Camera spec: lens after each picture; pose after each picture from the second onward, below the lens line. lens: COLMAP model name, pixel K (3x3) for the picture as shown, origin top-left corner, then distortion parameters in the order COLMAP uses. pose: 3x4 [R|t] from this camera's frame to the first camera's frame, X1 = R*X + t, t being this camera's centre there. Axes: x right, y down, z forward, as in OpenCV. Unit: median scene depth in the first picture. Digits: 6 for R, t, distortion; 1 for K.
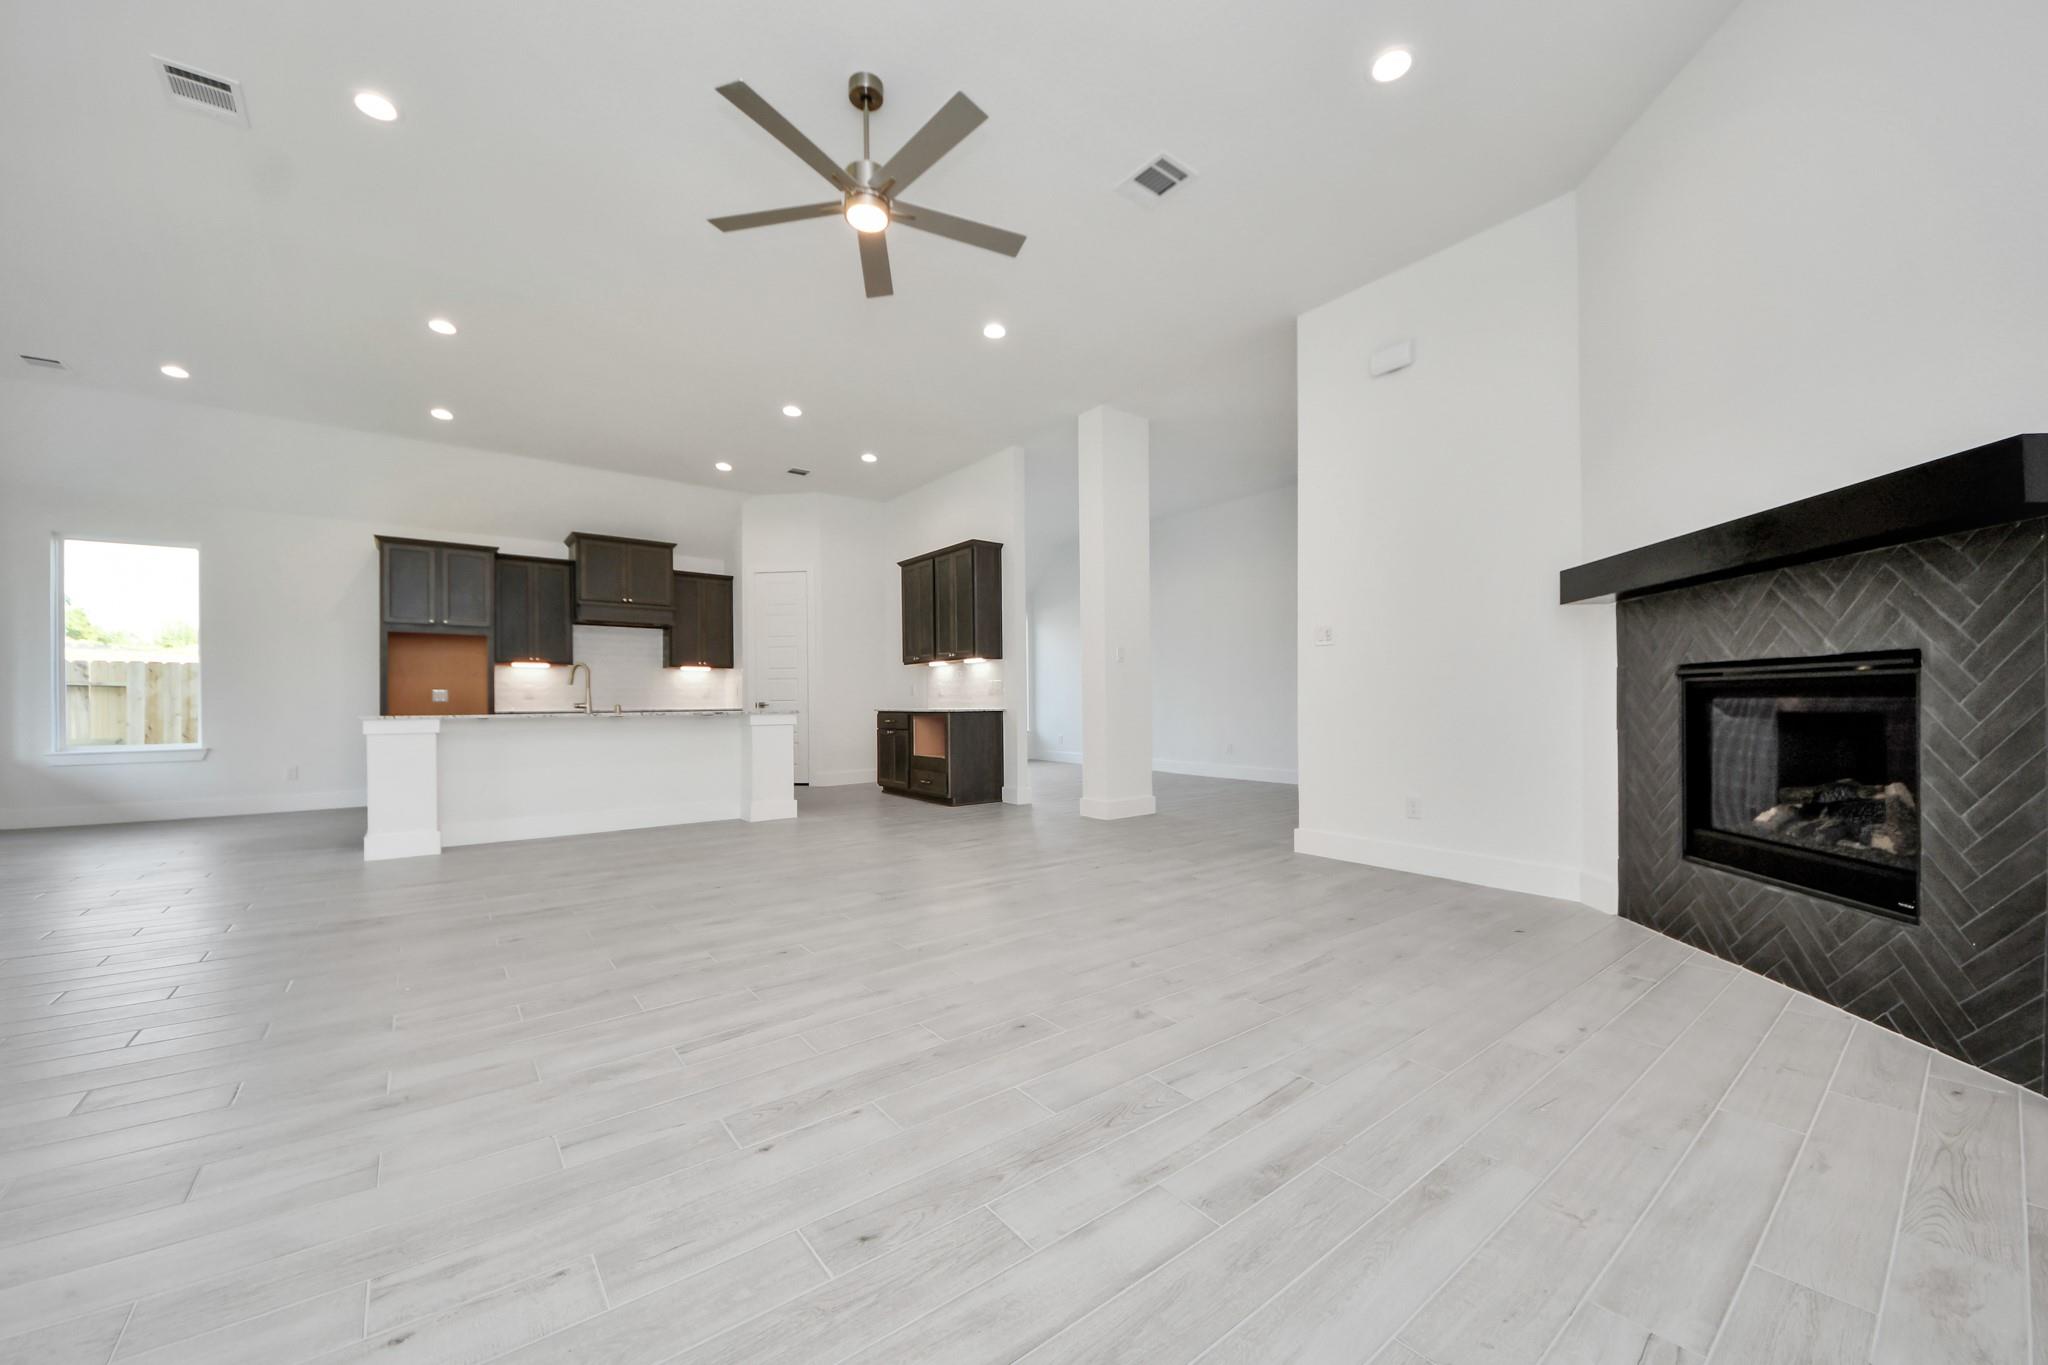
lens RADIAL K [[756.5, 0, 980.6], [0, 756.5, 692.3], [0, 0, 1]] dist [-0.002874, -0.001352]
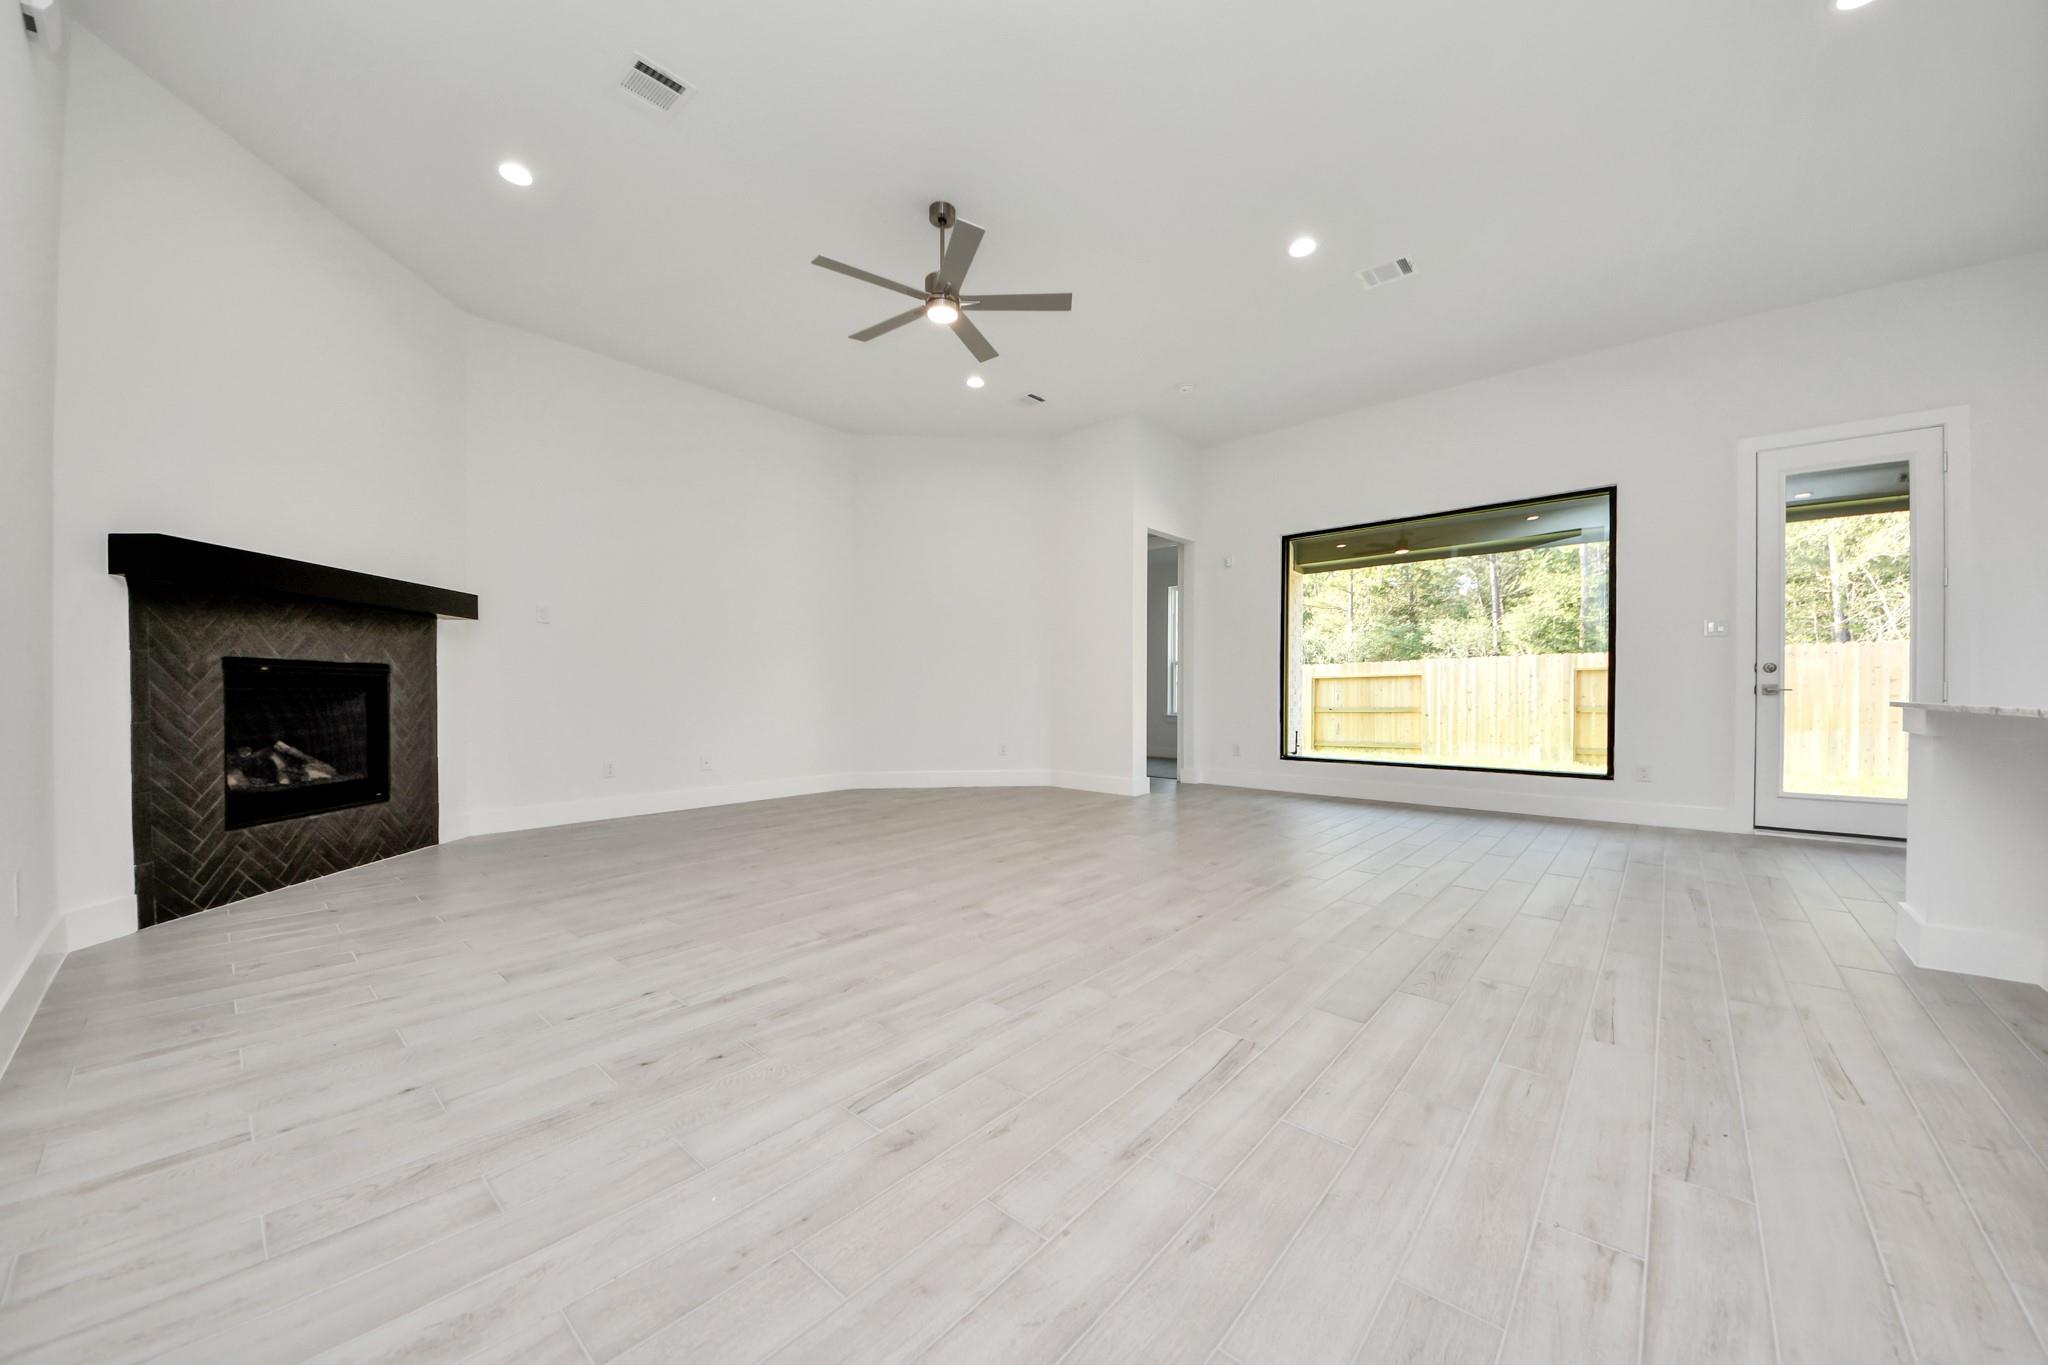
lens RADIAL K [[756.5, 0, 1032.8], [0, 756.5, 694.8], [0, 0, 1]] dist [-0.002874, -0.001352]
pose [[-0.977615, 0.004318, -0.210356, -0.004703], [0.006733, 0.999919, -0.010768, 0.029038], [0.210292, -0.011944, -0.977566, 1.766036]]
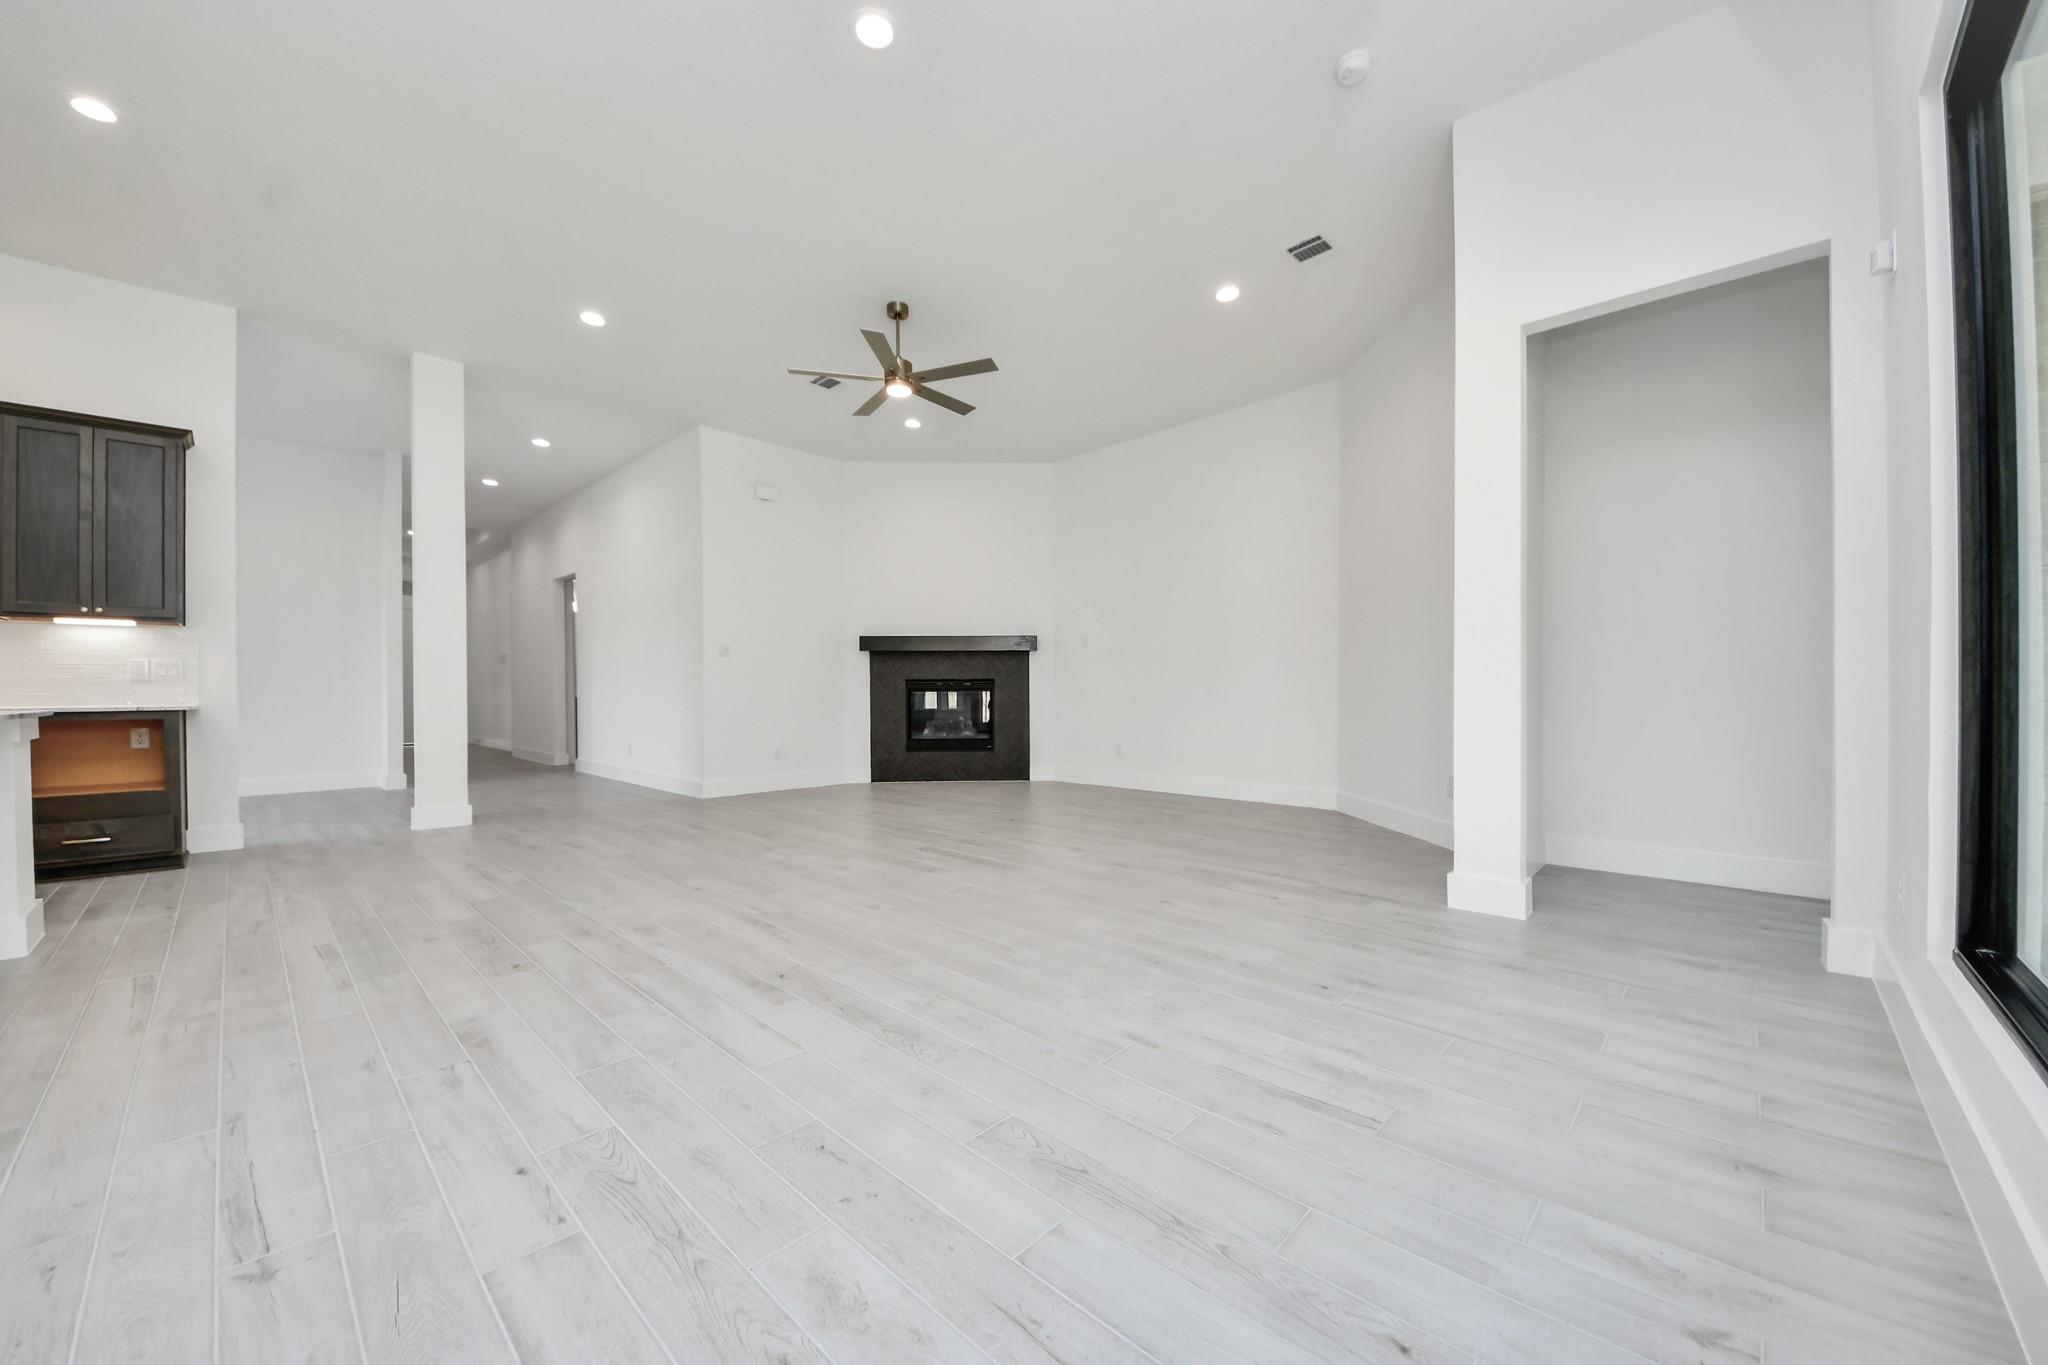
lens RADIAL K [[756.5, 0, 1019.0], [0, 756.5, 675.4], [0, 0, 1]] dist [-0.002874, -0.001352]
pose [[-0.149042, 0.021831, 0.988590, -1.360592], [-0.010011, 0.999672, -0.023585, 0.006257], [-0.988780, -0.013412, -0.148774, 0.757735]]
